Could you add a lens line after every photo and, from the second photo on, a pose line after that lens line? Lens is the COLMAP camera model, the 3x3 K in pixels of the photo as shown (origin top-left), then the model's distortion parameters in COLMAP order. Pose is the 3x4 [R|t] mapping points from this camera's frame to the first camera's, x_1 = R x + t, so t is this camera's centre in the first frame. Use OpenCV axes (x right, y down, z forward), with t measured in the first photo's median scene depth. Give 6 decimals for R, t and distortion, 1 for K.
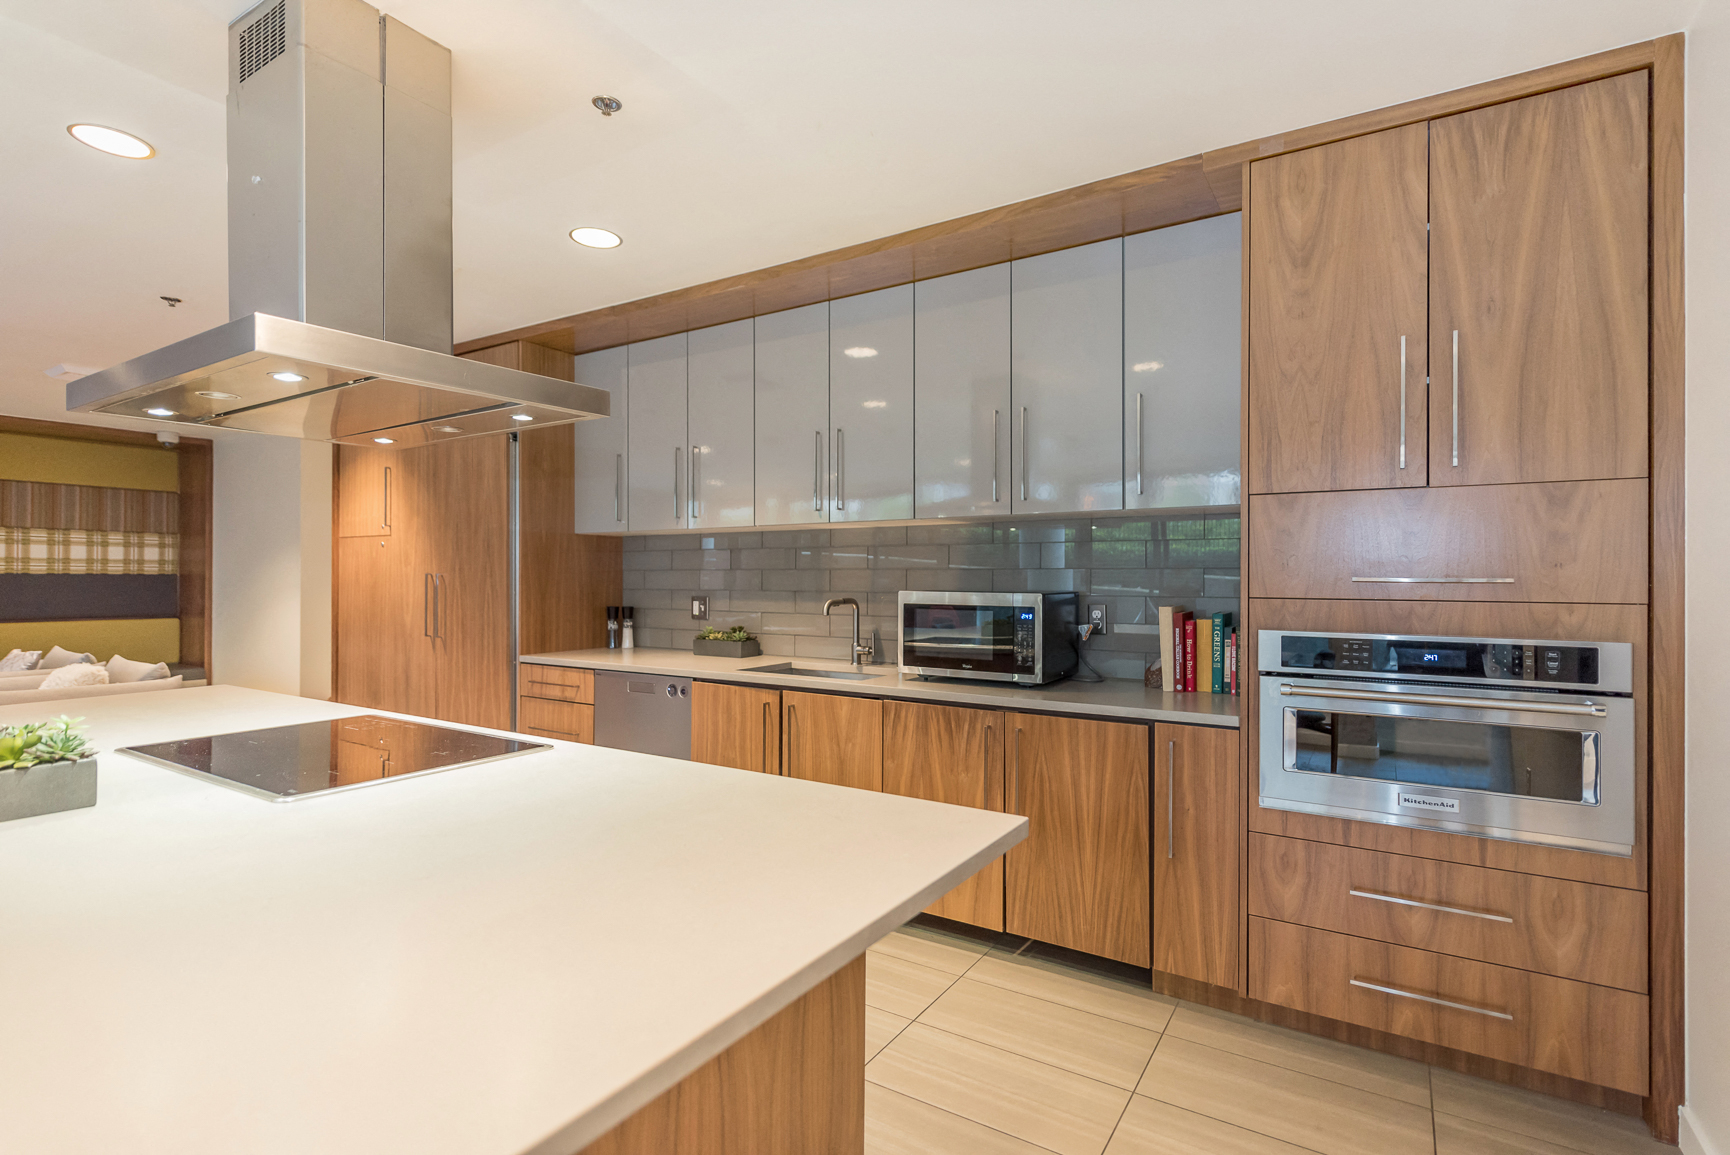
lens RADIAL K [[829.3, 0, 865.0], [0, 829.3, 577.5], [0, 0, 1]] dist [0.019253, 0.000103]
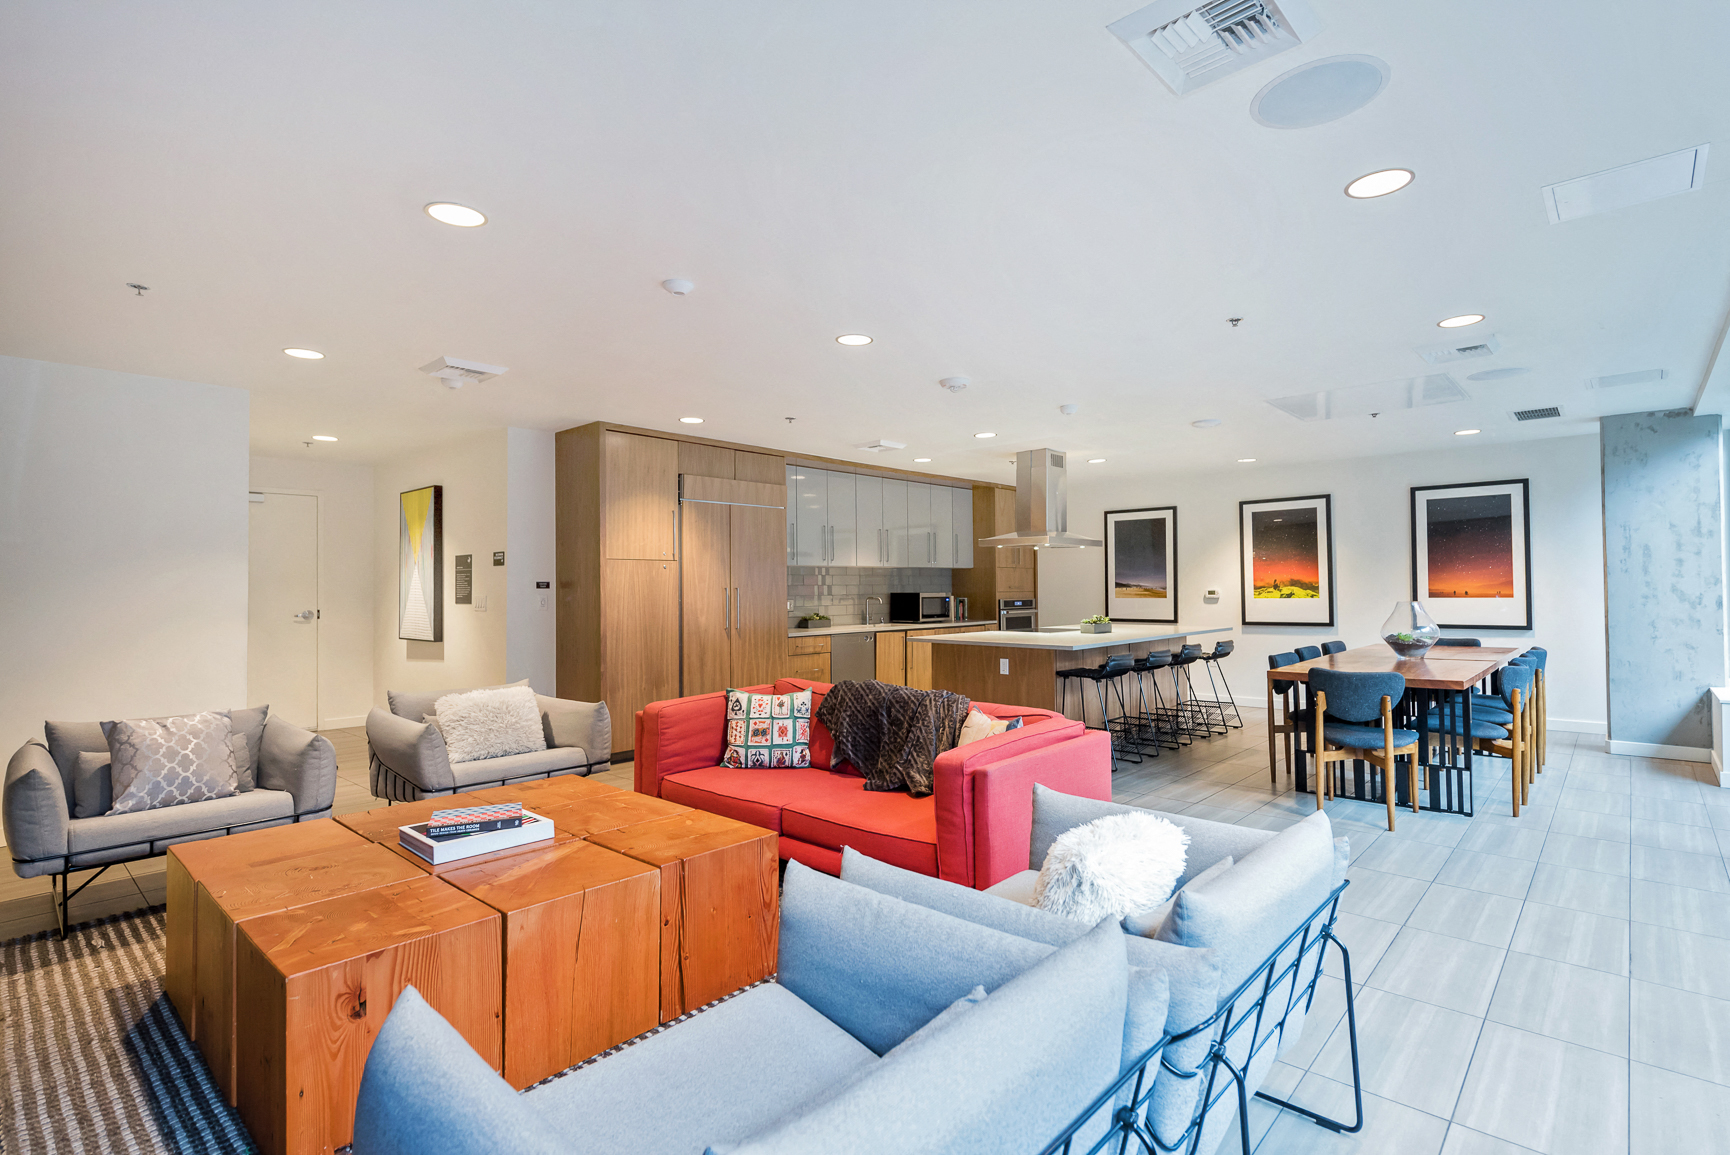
lens RADIAL K [[854.3, 0, 865.0], [0, 854.3, 577.5], [0, 0, 1]] dist [-0.003364, -0.000154]
pose [[0.162445, 0.008962, 0.986677, -2.703205], [0.010080, 0.999892, -0.010742, -0.005446], [-0.986666, 0.011690, 0.162337, 0.669696]]
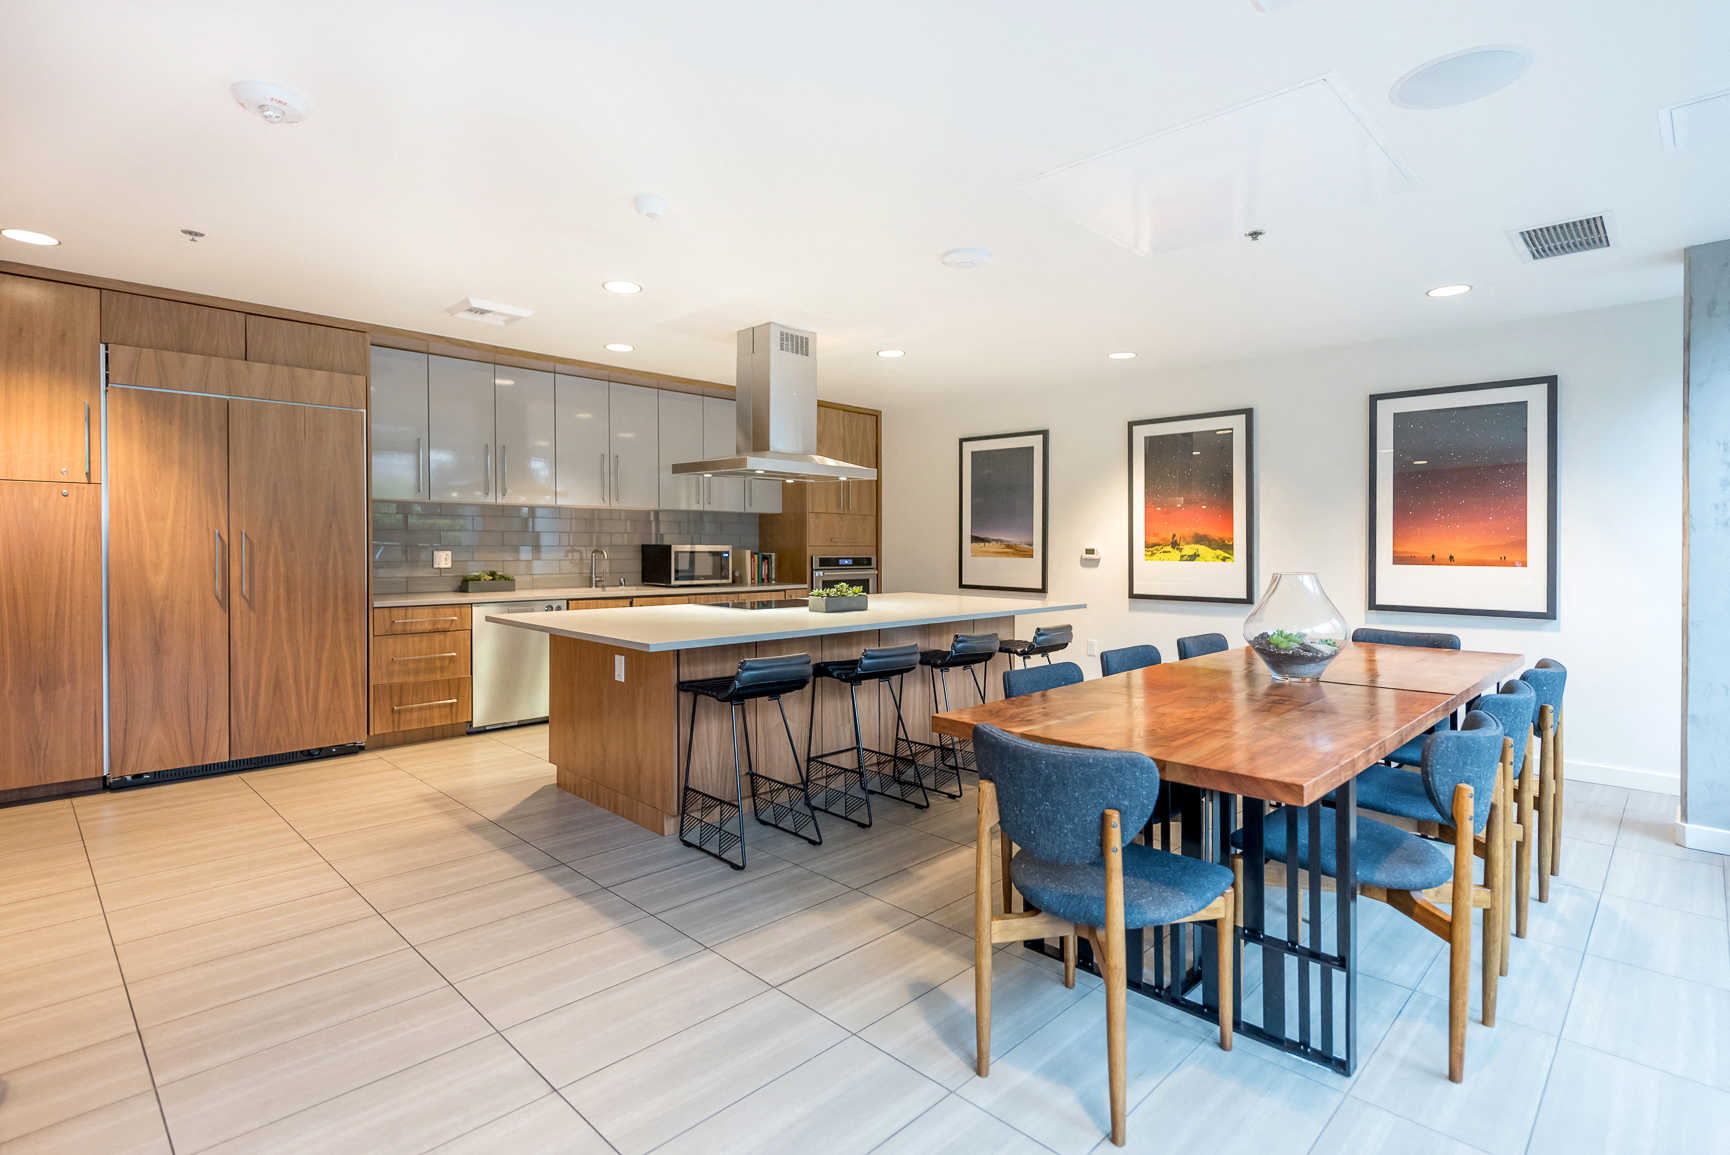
lens RADIAL K [[829.8, 0, 868.8], [0, 829.8, 546.6], [0, 0, 1]] dist [0.002690, -0.000214]
pose [[0.217259, -0.005307, 0.976100, -1.735644], [-0.005817, 0.999960, 0.006732, 0.004271], [-0.976097, -0.007141, 0.217220, 0.082329]]
